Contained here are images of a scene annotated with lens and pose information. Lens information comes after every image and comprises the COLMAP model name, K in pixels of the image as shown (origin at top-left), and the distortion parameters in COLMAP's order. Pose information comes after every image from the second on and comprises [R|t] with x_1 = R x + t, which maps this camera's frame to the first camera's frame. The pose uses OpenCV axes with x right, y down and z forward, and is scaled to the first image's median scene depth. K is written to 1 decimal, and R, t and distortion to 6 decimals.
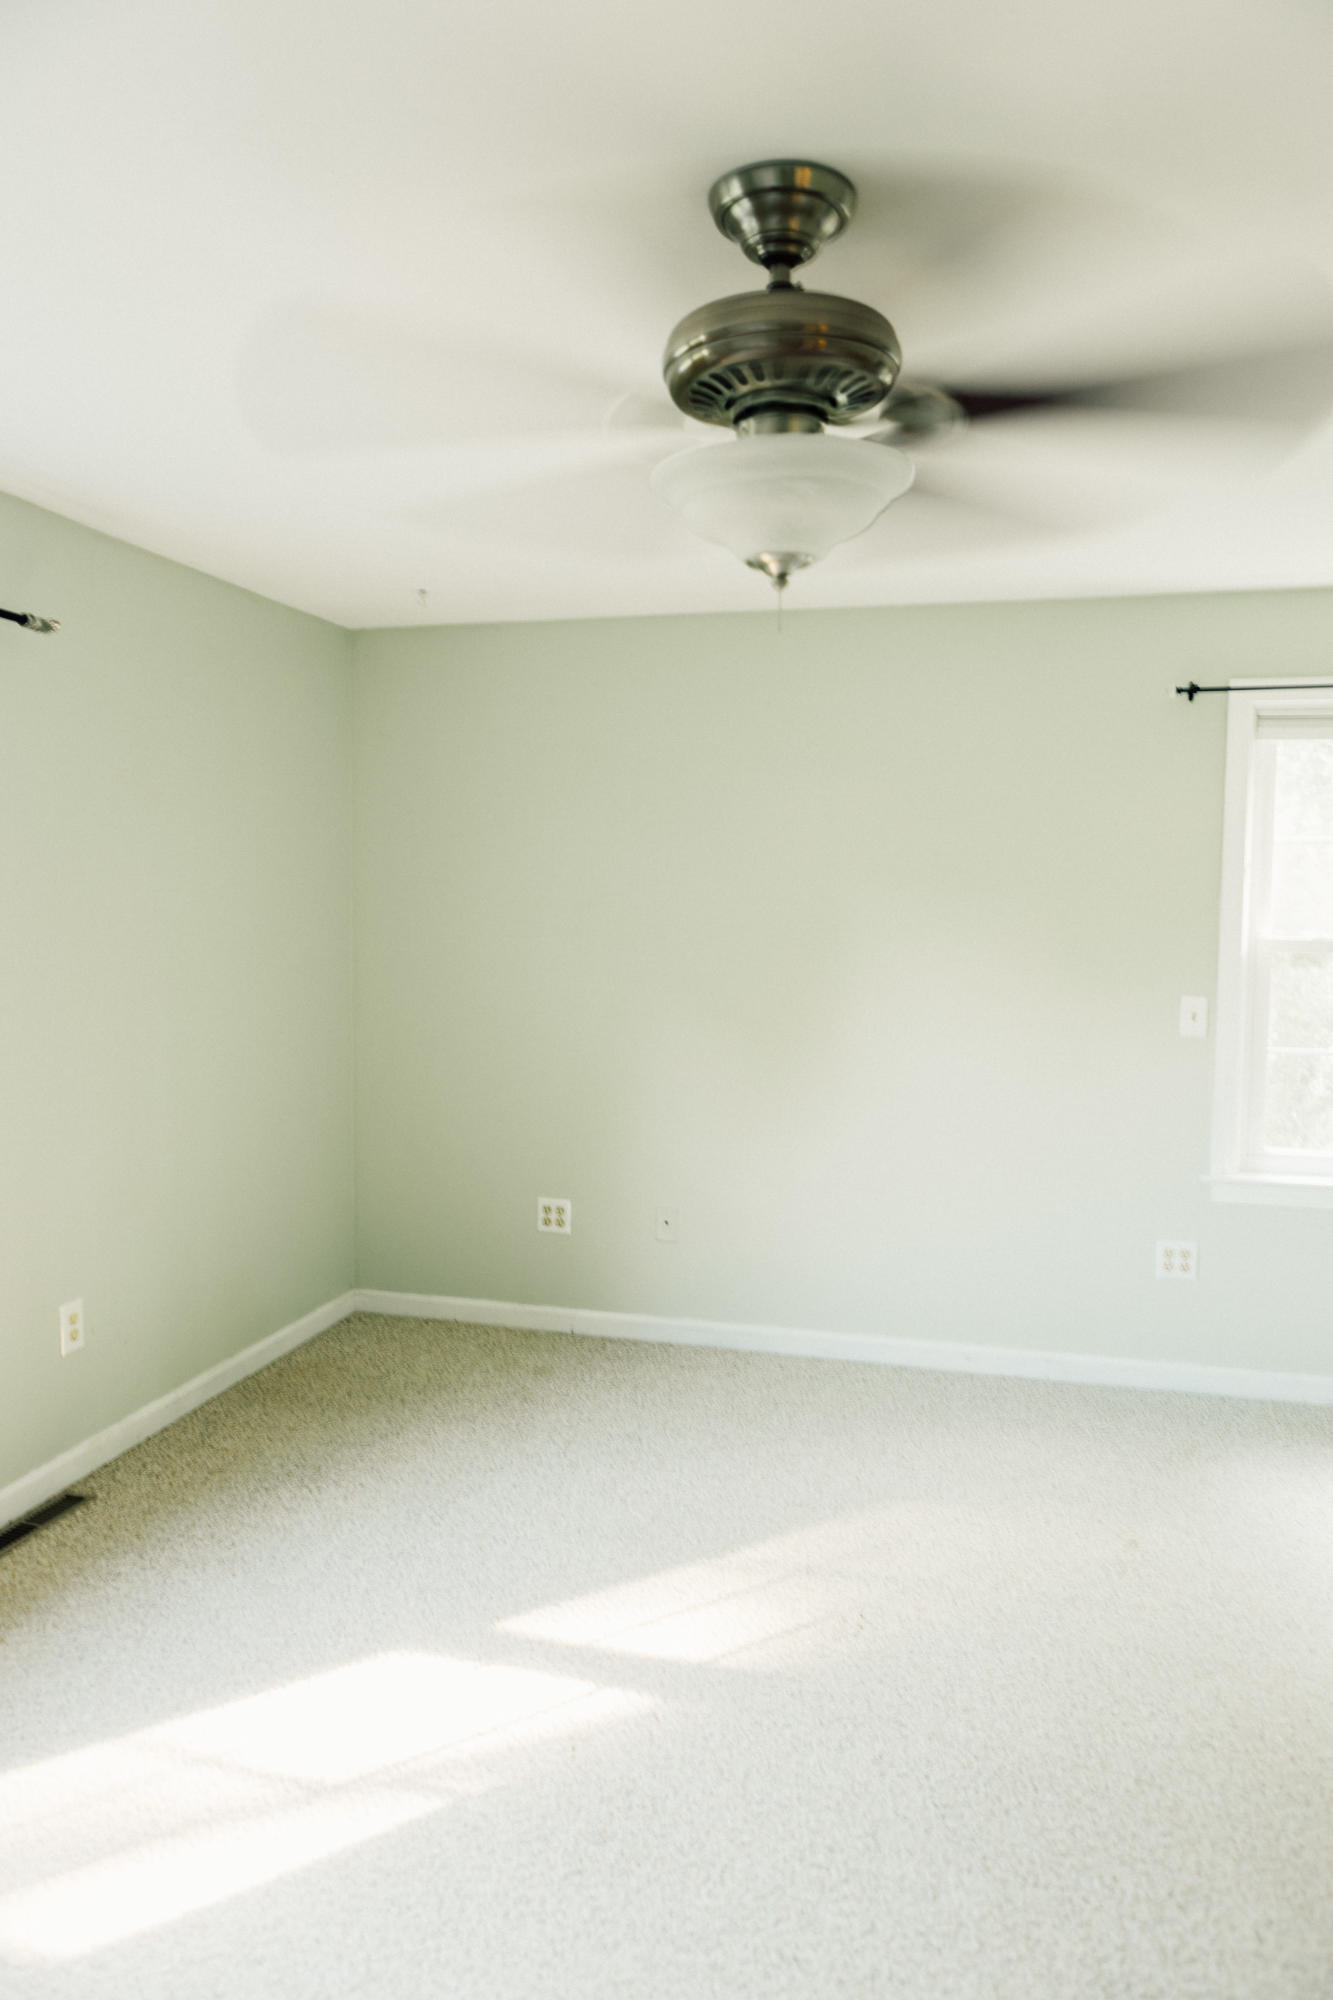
lens RADIAL K [[1367.3, 0, 666.5], [0, 1367.3, 1000.0], [0, 0, 1]] dist [-0.018086, 0.002811]
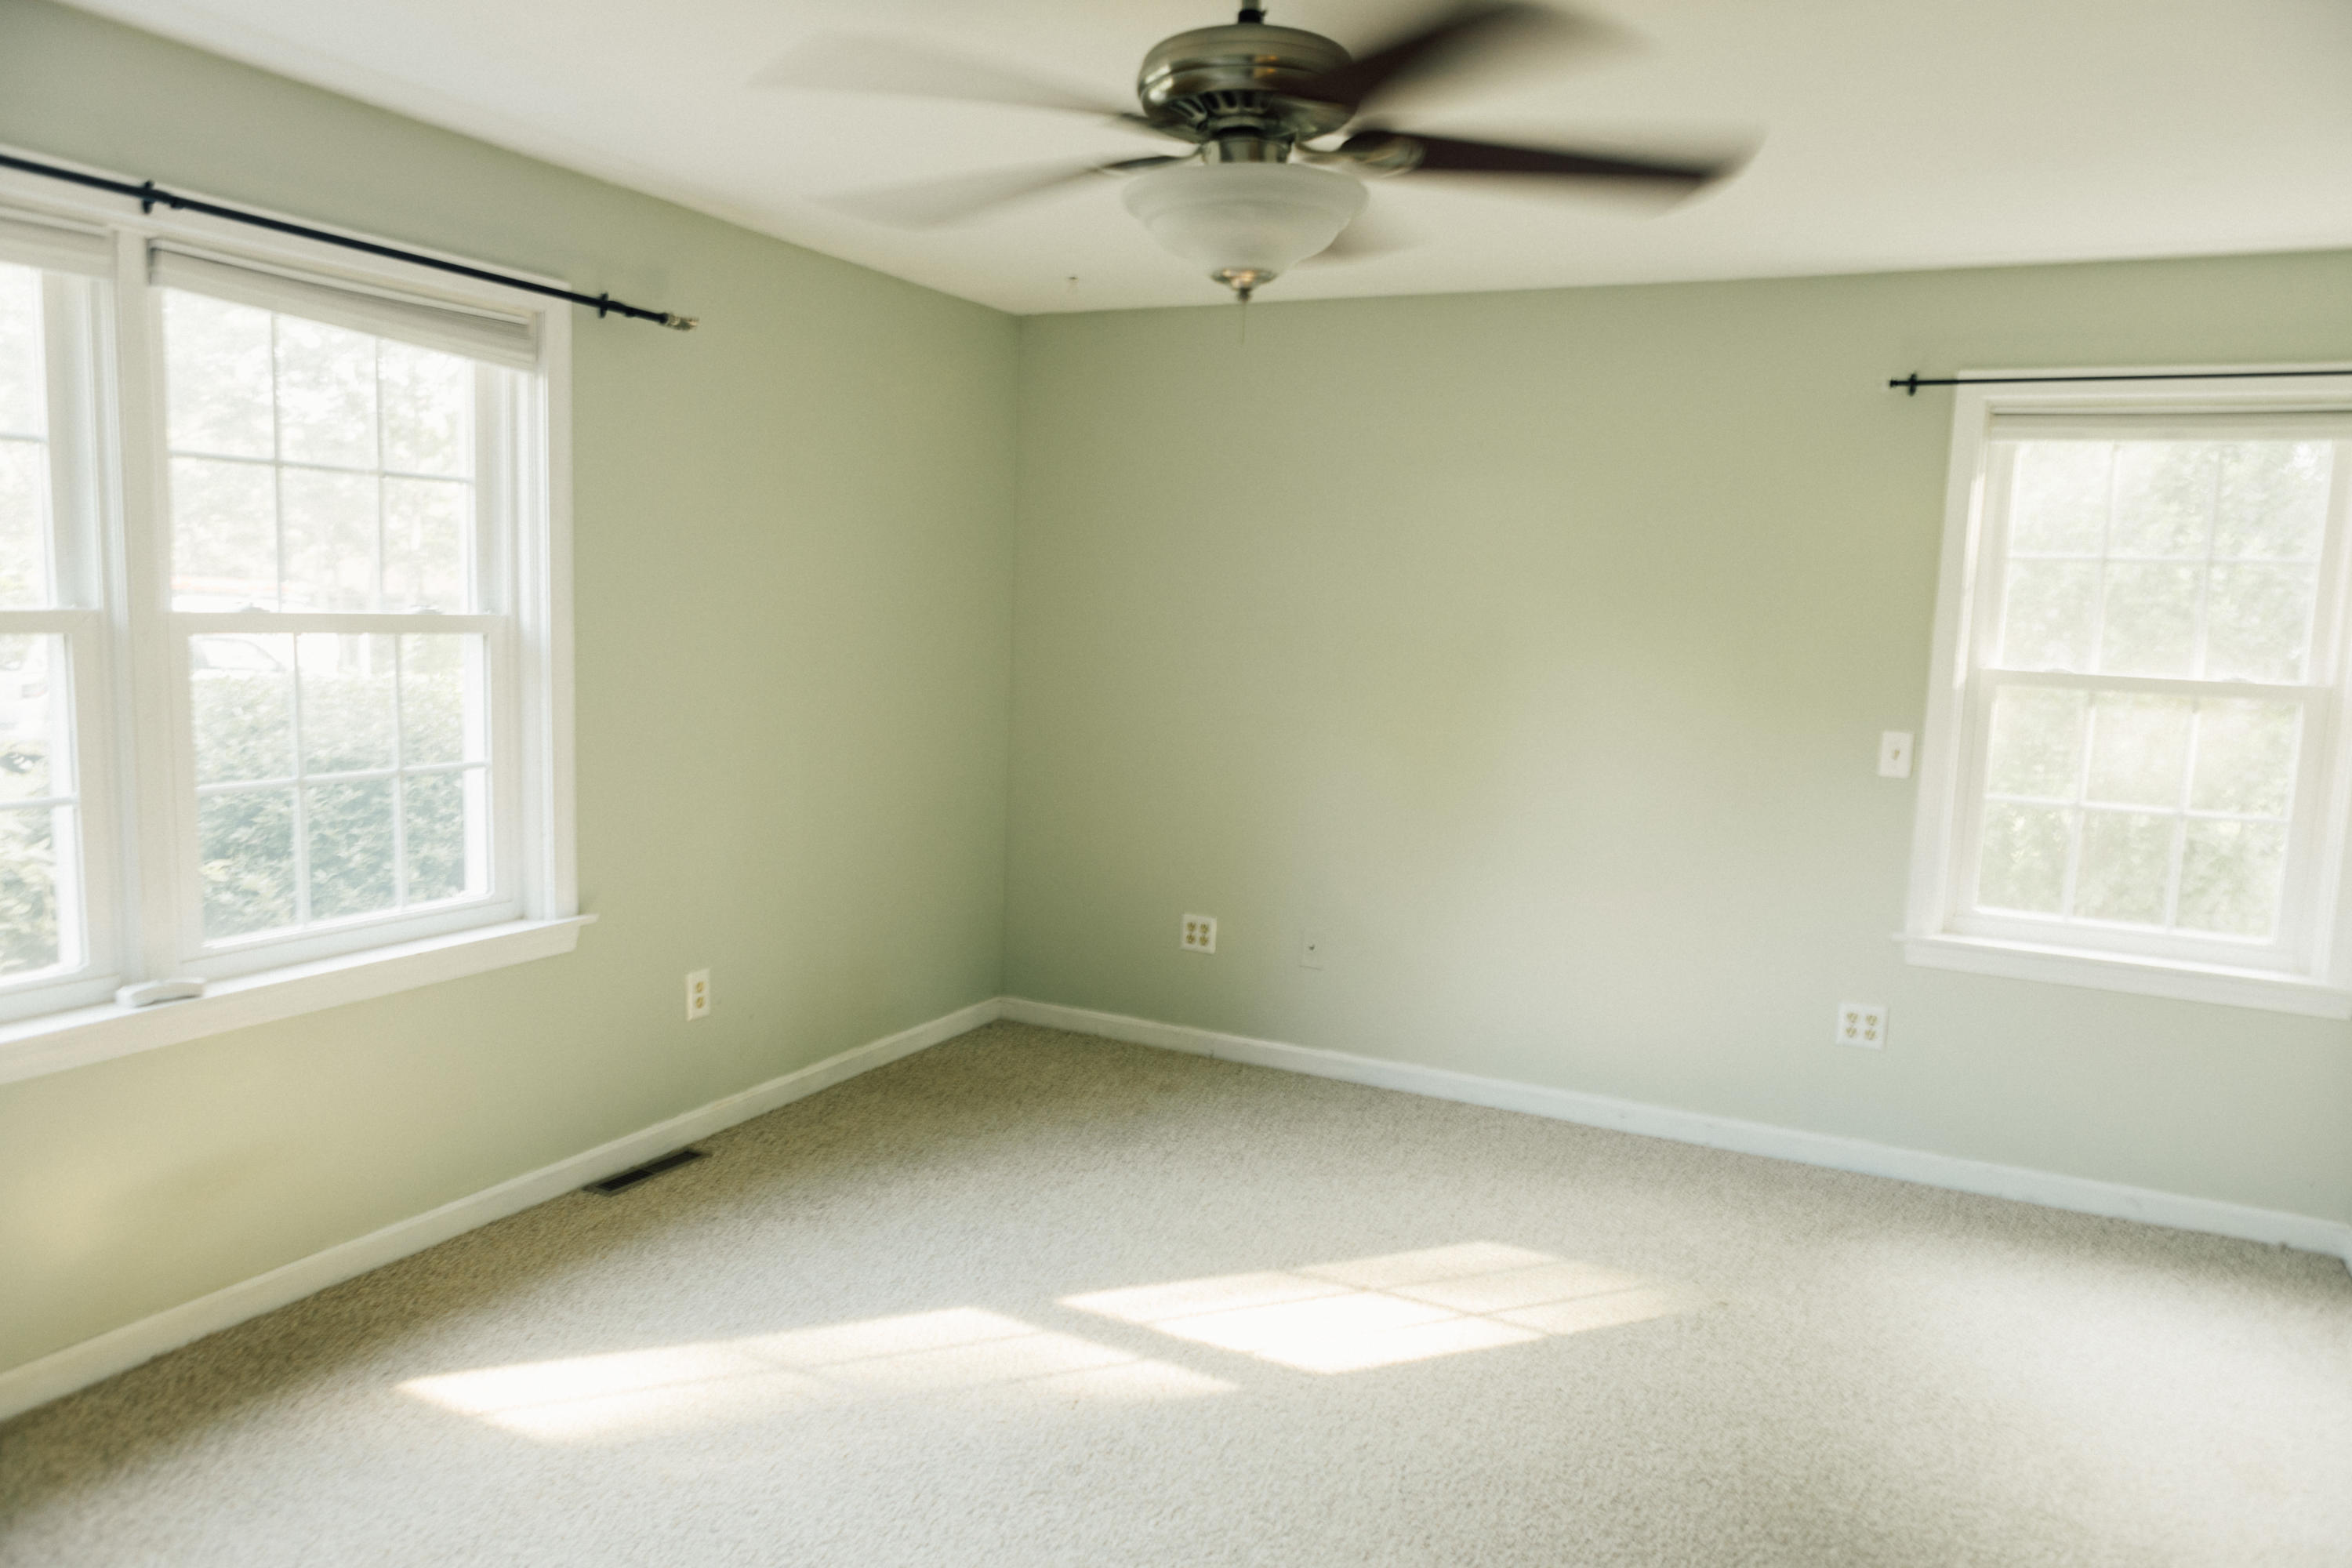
lens RADIAL K [[1607.9, 0, 1181.1], [0, 1607.9, 789.1], [0, 0, 1]] dist [-0.018086, 0.002811]
pose [[0.979162, 0.051276, -0.196500, 0.142240], [-0.043437, 0.998087, 0.043999, 0.009797], [0.198380, -0.034546, 0.979516, -0.116869]]
